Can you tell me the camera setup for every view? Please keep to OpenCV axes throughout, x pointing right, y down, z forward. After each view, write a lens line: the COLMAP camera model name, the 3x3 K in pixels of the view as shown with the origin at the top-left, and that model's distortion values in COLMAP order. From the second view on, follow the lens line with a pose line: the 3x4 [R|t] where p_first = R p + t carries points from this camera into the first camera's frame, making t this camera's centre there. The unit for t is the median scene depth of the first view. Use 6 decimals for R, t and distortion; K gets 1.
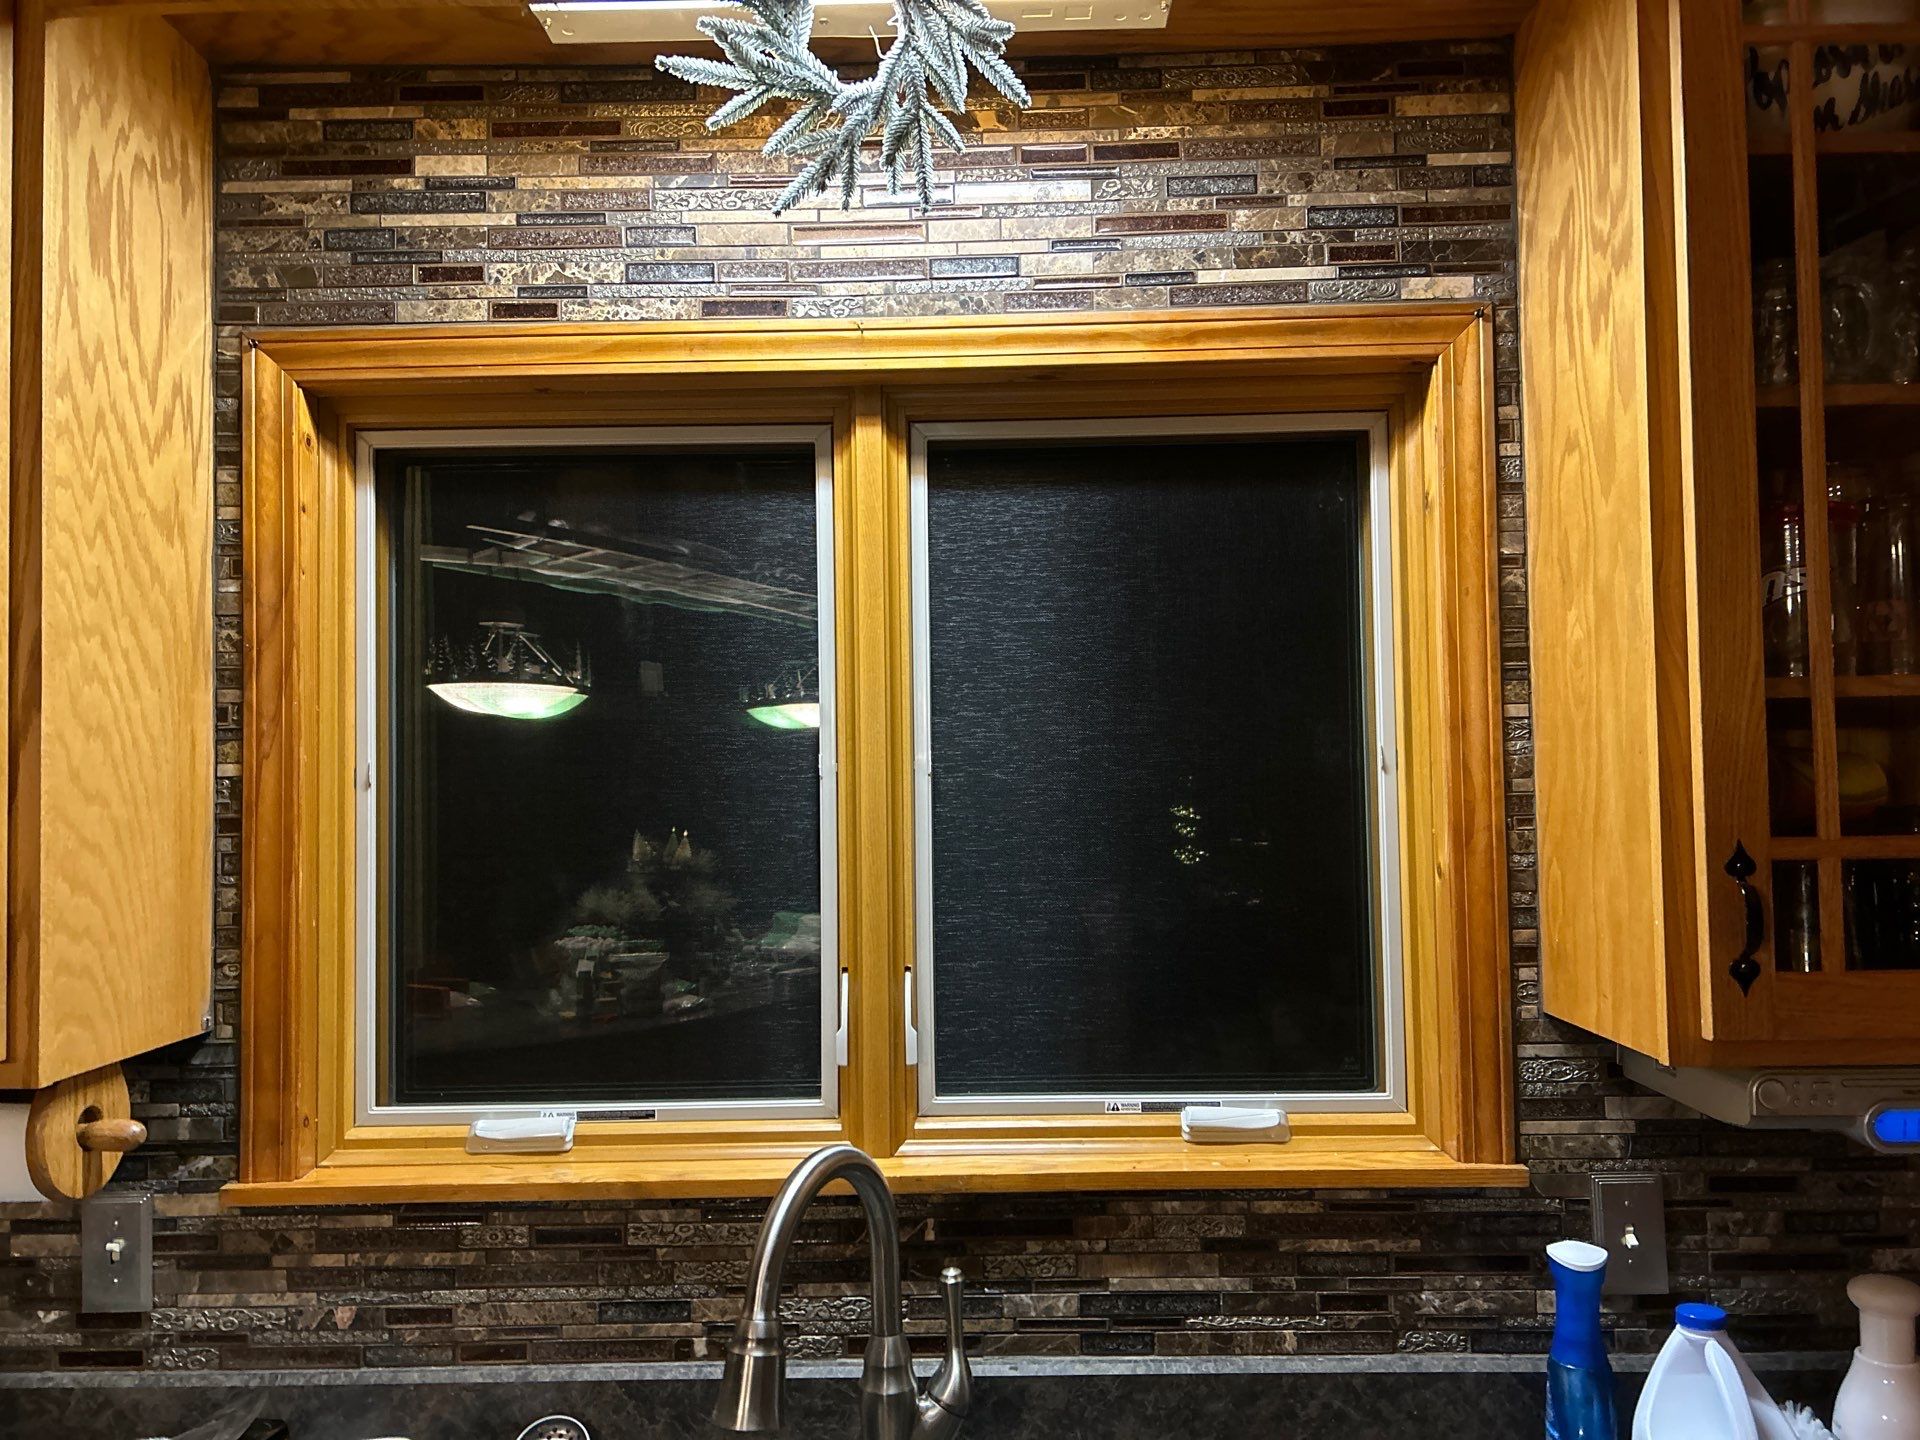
lens RADIAL K [[1539.6, 0, 957.8], [0, 1539.6, 722.4], [0, 0, 1]] dist [0.047433, -0.034019]
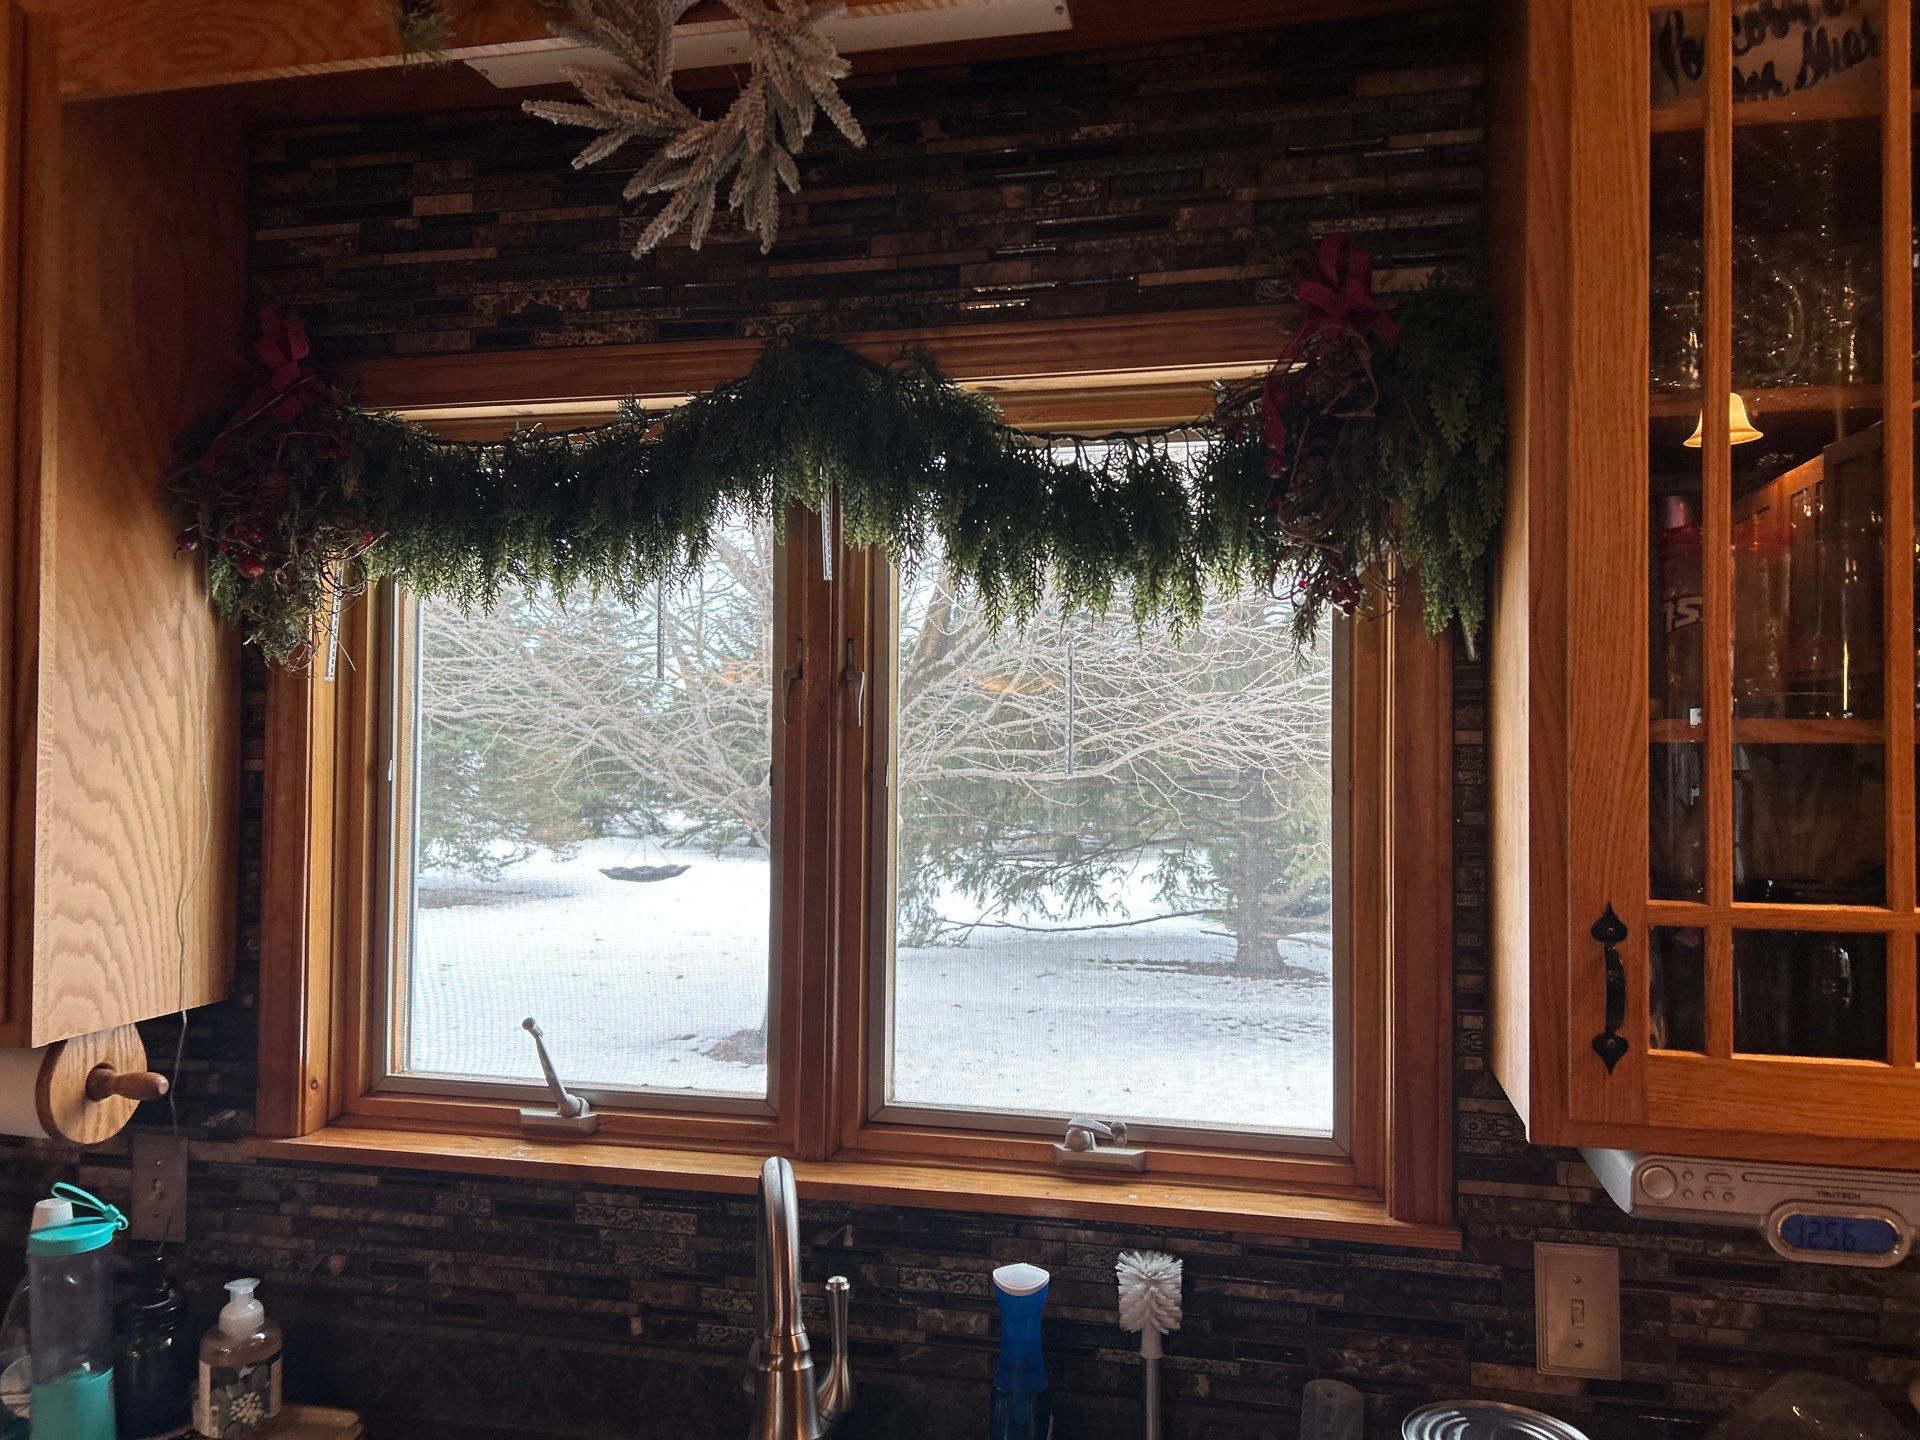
lens RADIAL K [[1539.6, 0, 942.4], [0, 1539.6, 712.9], [0, 0, 1]] dist [0.047433, -0.034019]
pose [[0.975078, 0.018872, -0.221060, 0.260150], [-0.013531, 0.999579, 0.025652, -0.042622], [0.221451, -0.022021, 0.974923, 0.028912]]
